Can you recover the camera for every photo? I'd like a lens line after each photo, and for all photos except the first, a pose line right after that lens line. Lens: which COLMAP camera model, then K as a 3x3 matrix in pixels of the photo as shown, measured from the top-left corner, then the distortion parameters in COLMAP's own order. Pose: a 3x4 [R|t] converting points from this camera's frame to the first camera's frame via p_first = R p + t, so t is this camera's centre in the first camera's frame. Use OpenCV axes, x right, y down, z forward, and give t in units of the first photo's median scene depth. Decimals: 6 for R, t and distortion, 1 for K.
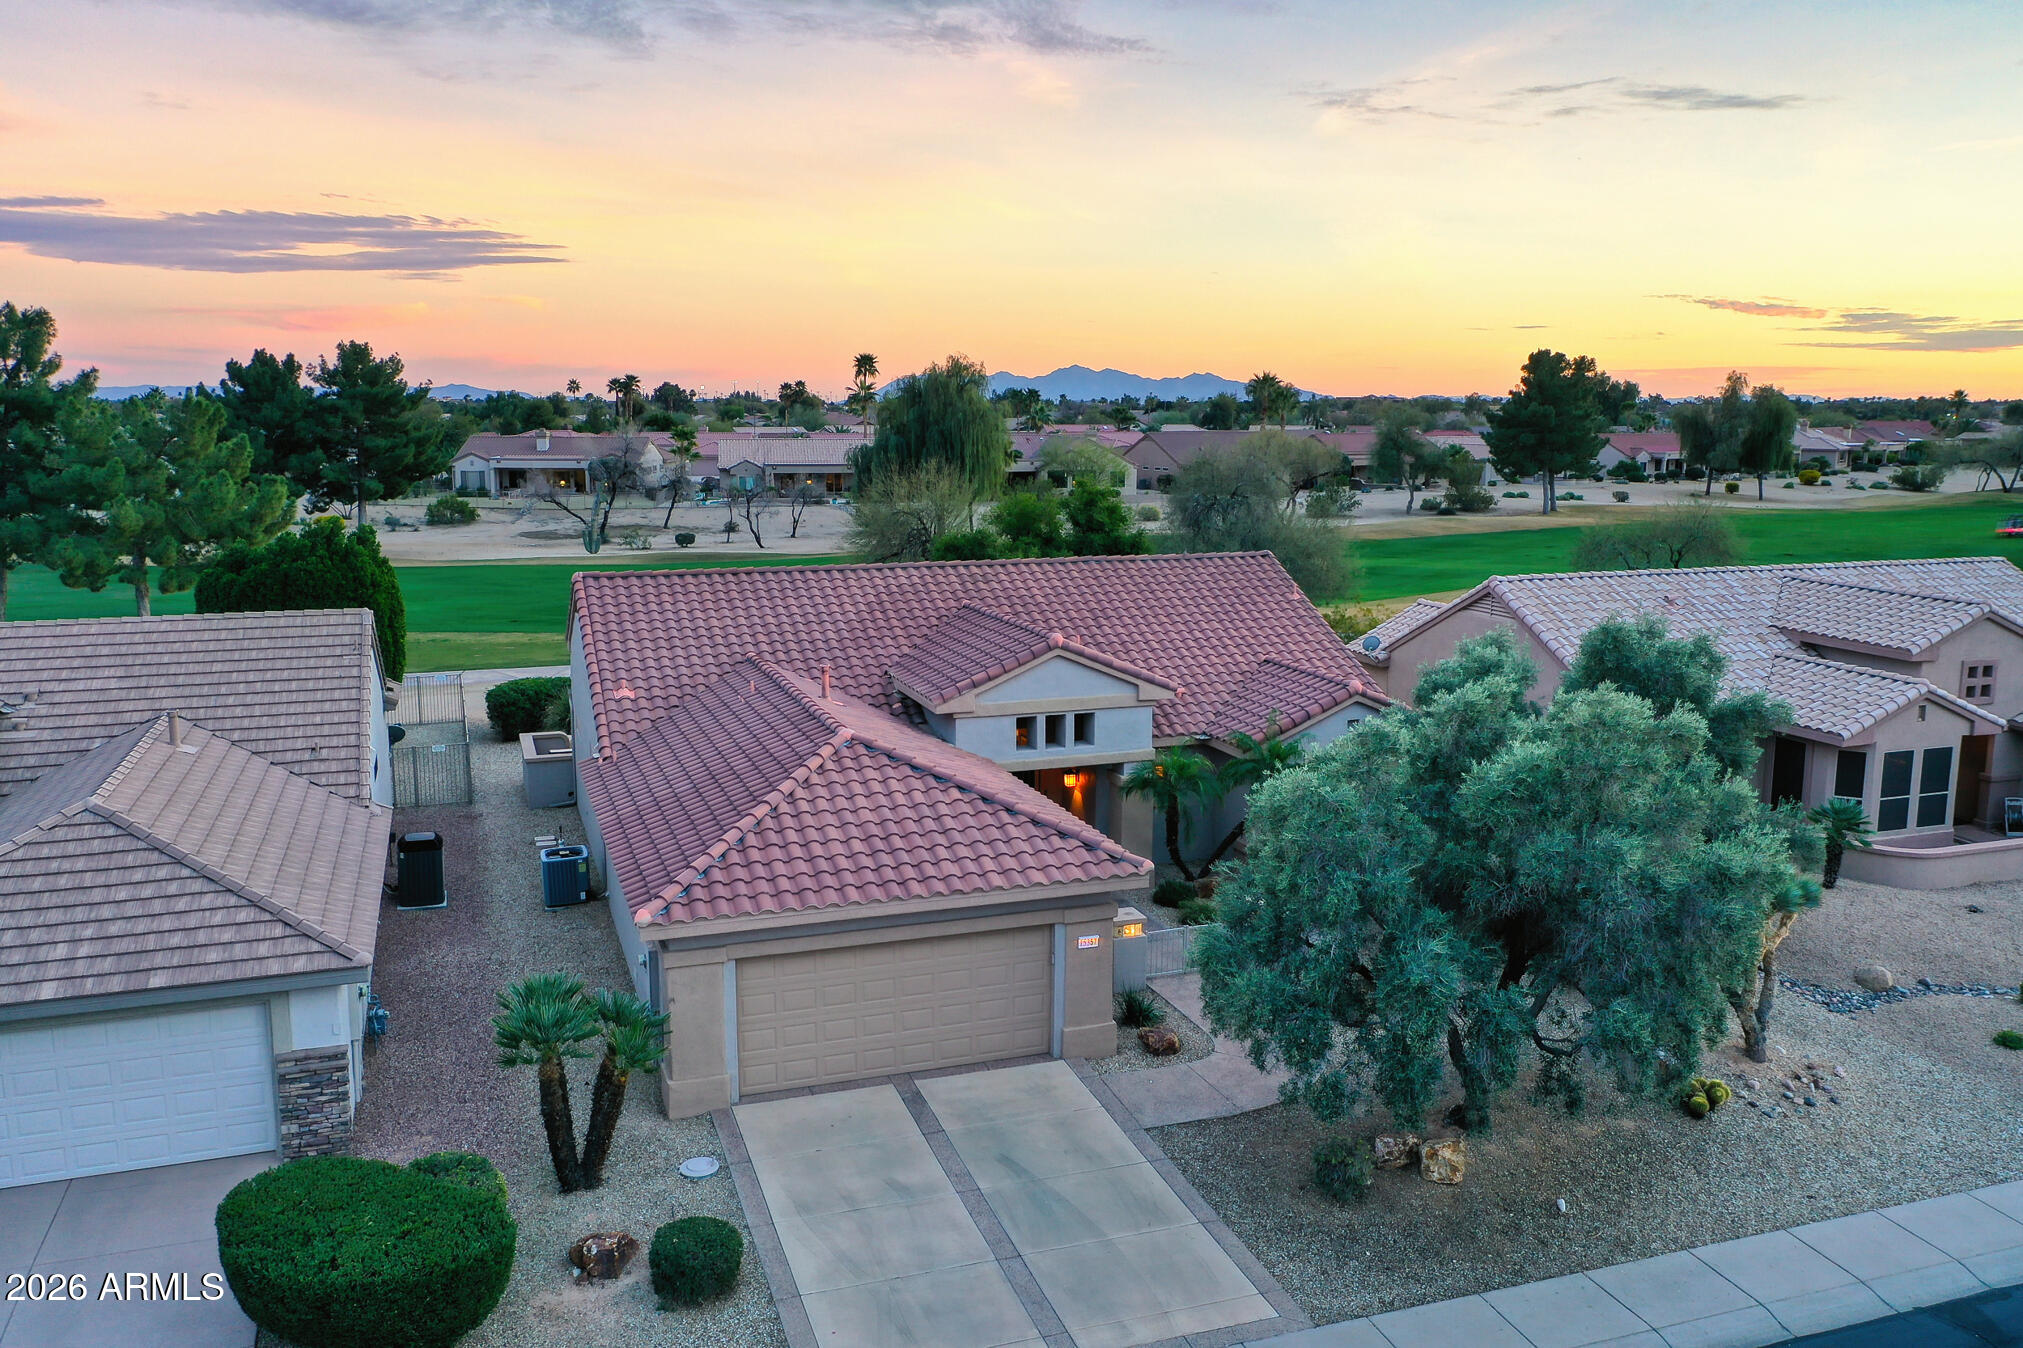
lens RADIAL K [[1604.0, 0, 1012.2], [0, 1604.0, 668.3], [0, 0, 1]] dist [0.000844, -0.003225]
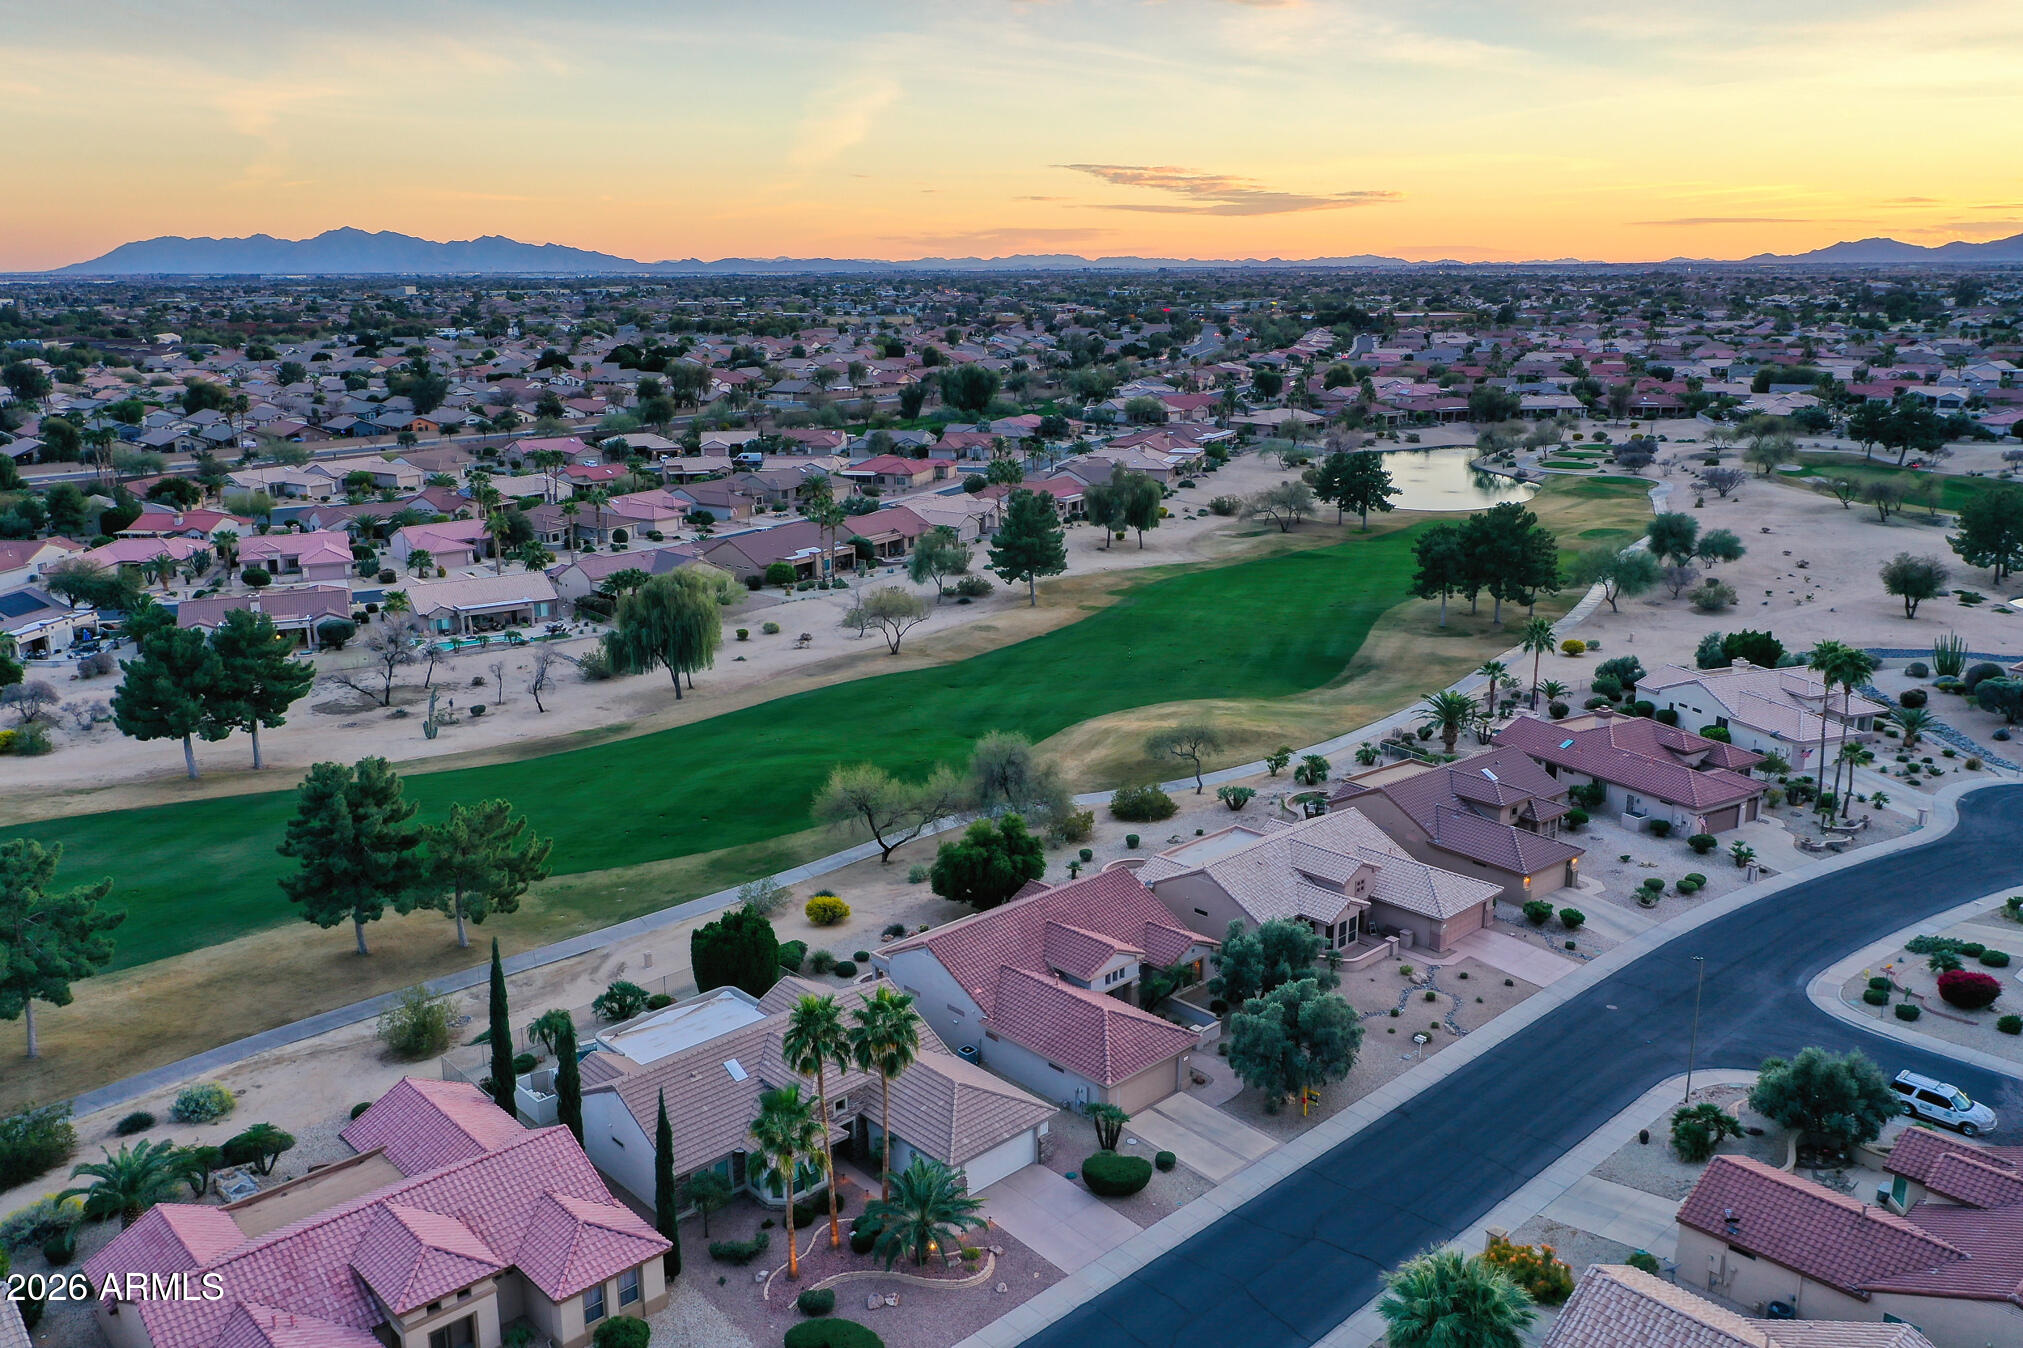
lens RADIAL K [[1604.0, 0, 1032.8], [0, 1604.0, 655.1], [0, 0, 1]] dist [0.000844, -0.003225]
pose [[0.908044, -0.103381, 0.405916, -1.356680], [0.072934, 0.993284, 0.089821, -0.897471], [-0.412476, -0.051957, 0.909486, -1.743542]]
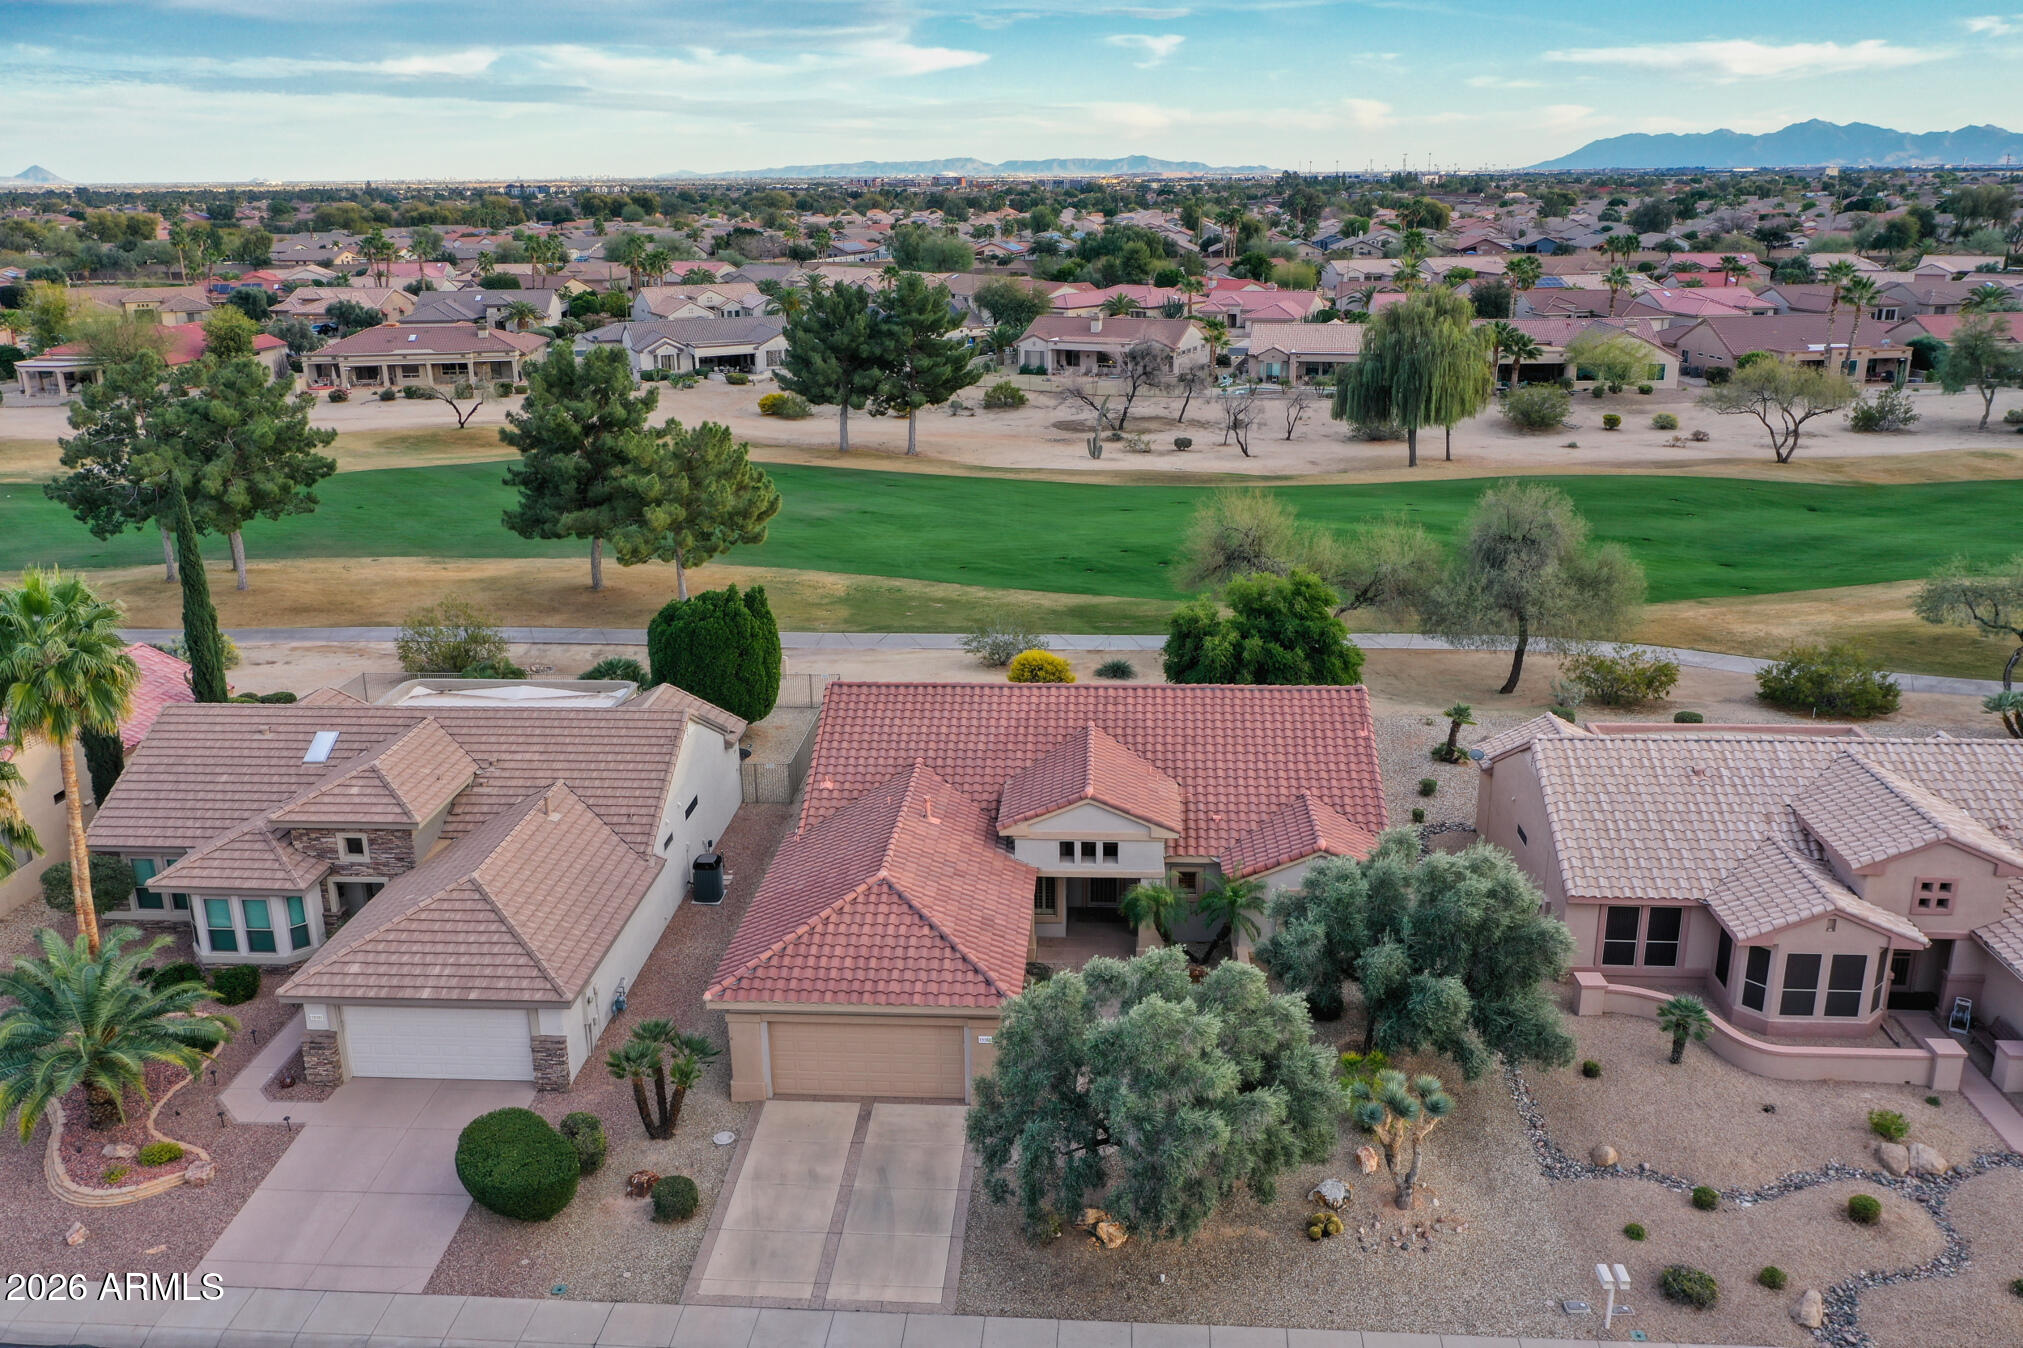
lens RADIAL K [[1604.0, 0, 1008.1], [0, 1604.0, 668.9], [0, 0, 1]] dist [0.000844, -0.003225]
pose [[0.918630, 0.104749, -0.380981, 0.522750], [-0.051455, 0.987723, 0.147499, -0.352563], [0.391754, -0.115894, 0.912742, -0.330908]]
